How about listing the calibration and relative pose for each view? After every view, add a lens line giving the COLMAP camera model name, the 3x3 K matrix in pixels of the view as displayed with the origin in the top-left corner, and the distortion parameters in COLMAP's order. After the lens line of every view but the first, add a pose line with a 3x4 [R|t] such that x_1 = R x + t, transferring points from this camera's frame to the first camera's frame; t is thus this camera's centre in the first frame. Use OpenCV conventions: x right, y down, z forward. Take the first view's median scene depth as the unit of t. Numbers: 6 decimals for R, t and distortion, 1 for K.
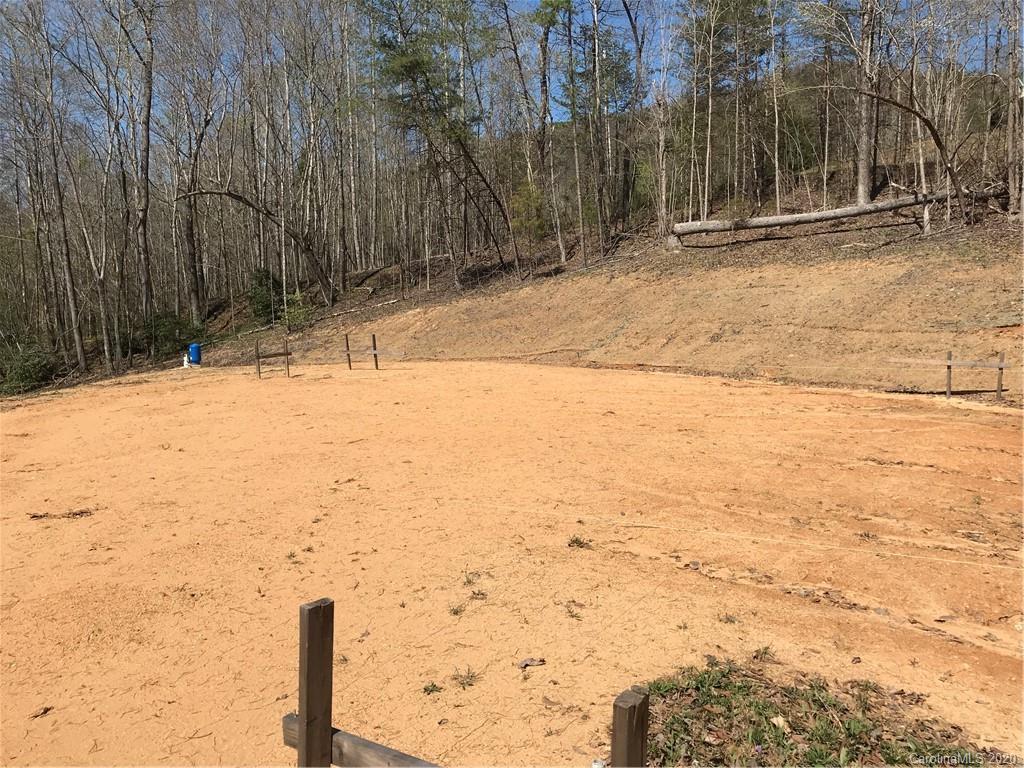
lens RADIAL K [[862.2, 0, 512.0], [0, 862.2, 384.0], [0, 0, 1]] dist [0.039037, -0.007390]
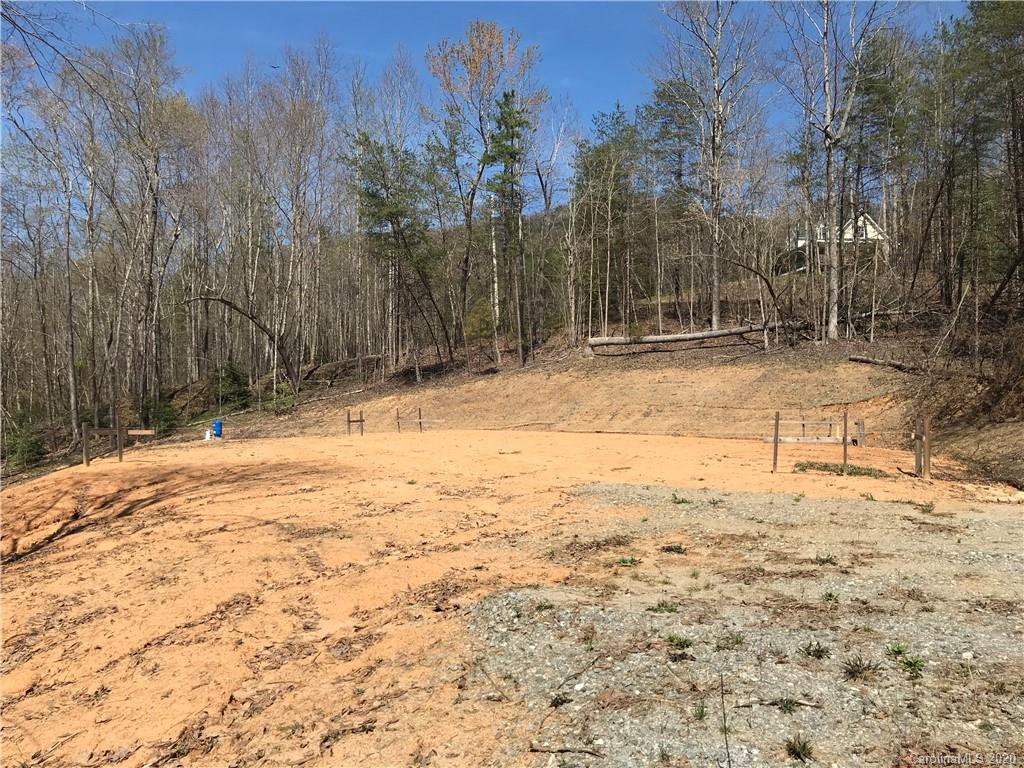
lens RADIAL K [[862.2, 0, 512.0], [0, 862.2, 384.0], [0, 0, 1]] dist [0.039037, -0.007390]
pose [[0.975268, 0.024440, 0.219671, -0.252652], [0.003278, 0.992159, -0.124936, 0.063166], [-0.221002, 0.122567, 0.967541, -0.315439]]
